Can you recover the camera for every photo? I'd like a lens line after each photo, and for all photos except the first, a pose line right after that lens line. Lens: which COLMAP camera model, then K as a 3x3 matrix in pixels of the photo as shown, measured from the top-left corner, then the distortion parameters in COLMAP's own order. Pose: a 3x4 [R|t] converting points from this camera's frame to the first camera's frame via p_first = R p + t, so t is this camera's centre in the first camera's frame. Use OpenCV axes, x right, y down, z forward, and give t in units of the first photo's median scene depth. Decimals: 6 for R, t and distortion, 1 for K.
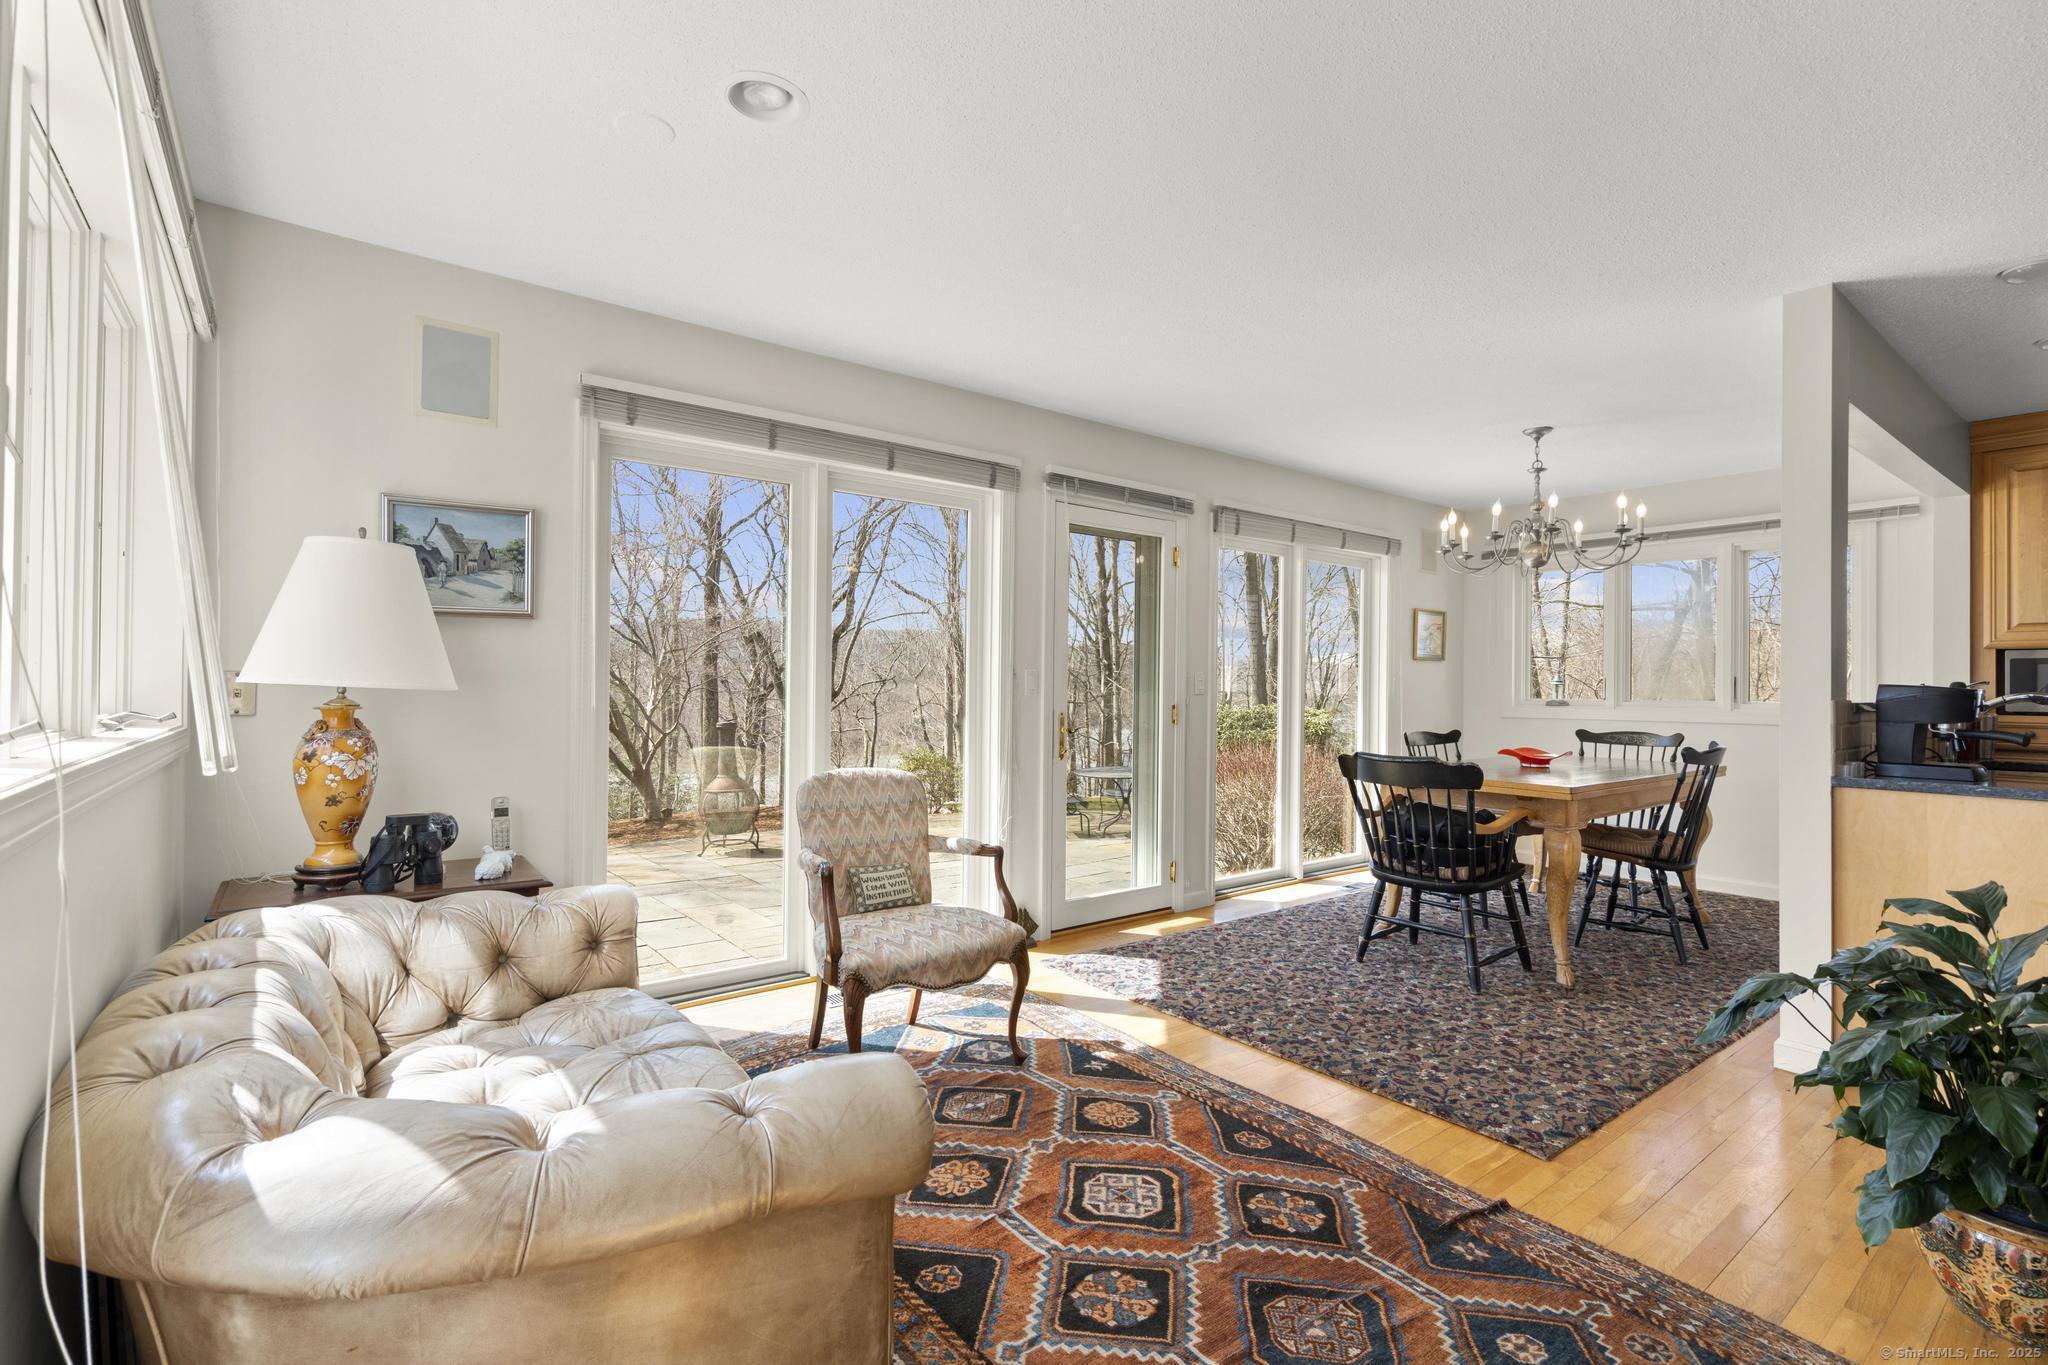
lens RADIAL K [[934.2, 0, 1017.8], [0, 934.2, 677.8], [0, 0, 1]] dist [-0.000521, -0.000761]
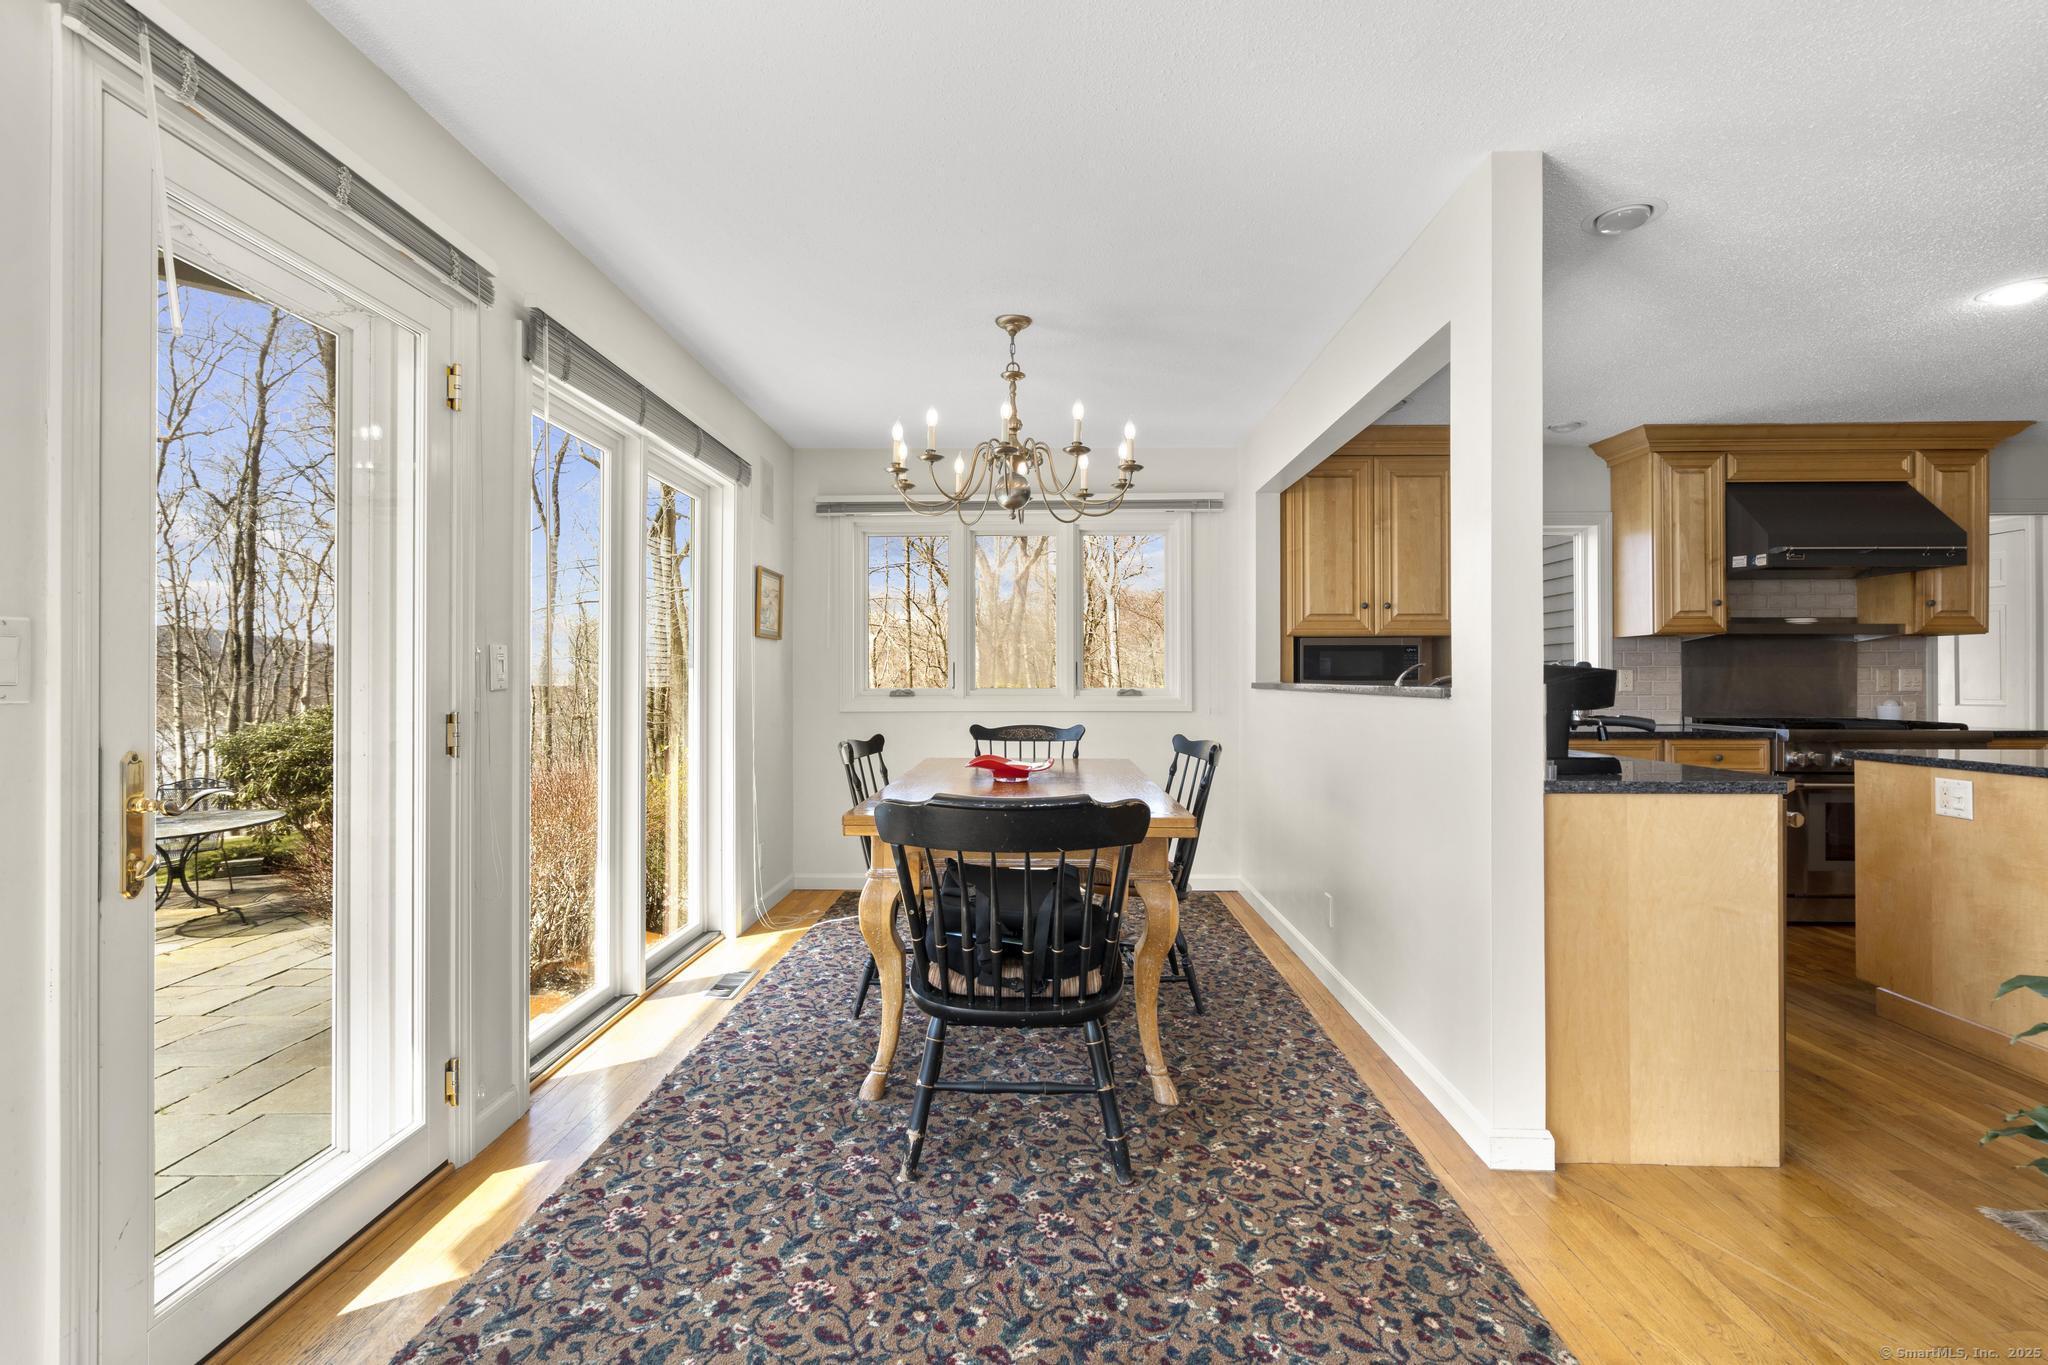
lens RADIAL K [[931.1, 0, 1020.5], [0, 931.1, 687.3], [0, 0, 1]] dist [-0.002518, -0.000350]
pose [[0.631276, -0.016513, 0.775382, -0.009192], [0.000207, 0.999777, 0.021123, 0.007121], [-0.775558, -0.013174, 0.631139, 0.635520]]
